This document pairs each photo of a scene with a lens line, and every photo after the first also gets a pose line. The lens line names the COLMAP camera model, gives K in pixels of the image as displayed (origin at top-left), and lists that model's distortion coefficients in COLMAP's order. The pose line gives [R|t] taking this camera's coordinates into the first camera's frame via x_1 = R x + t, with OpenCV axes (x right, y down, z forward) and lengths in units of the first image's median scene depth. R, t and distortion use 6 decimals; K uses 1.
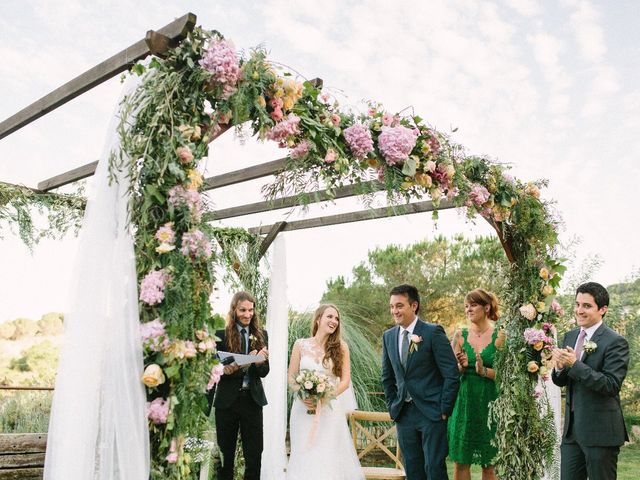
lens RADIAL K [[645.4, 0, 320.0], [0, 645.4, 240.0], [0, 0, 1]] dist [-0.003615, -0.004555]
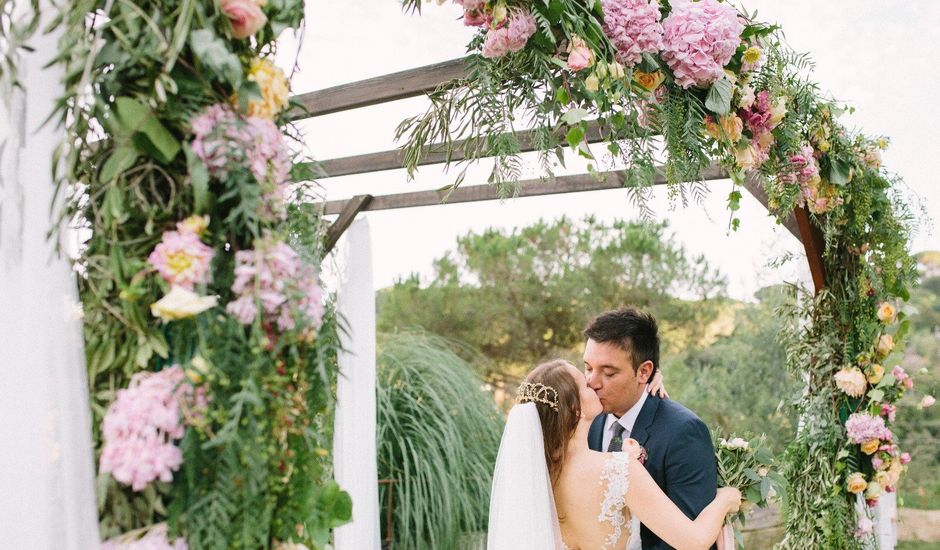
lens RADIAL K [[888.8, 0, 469.9], [0, 888.8, 296.4], [0, 0, 1]] dist [-0.008147, -0.001522]
pose [[0.992488, 0.018597, 0.120923, -0.144681], [-0.029823, 0.995340, 0.091702, -0.032163], [-0.118654, -0.094620, 0.988417, 0.524982]]
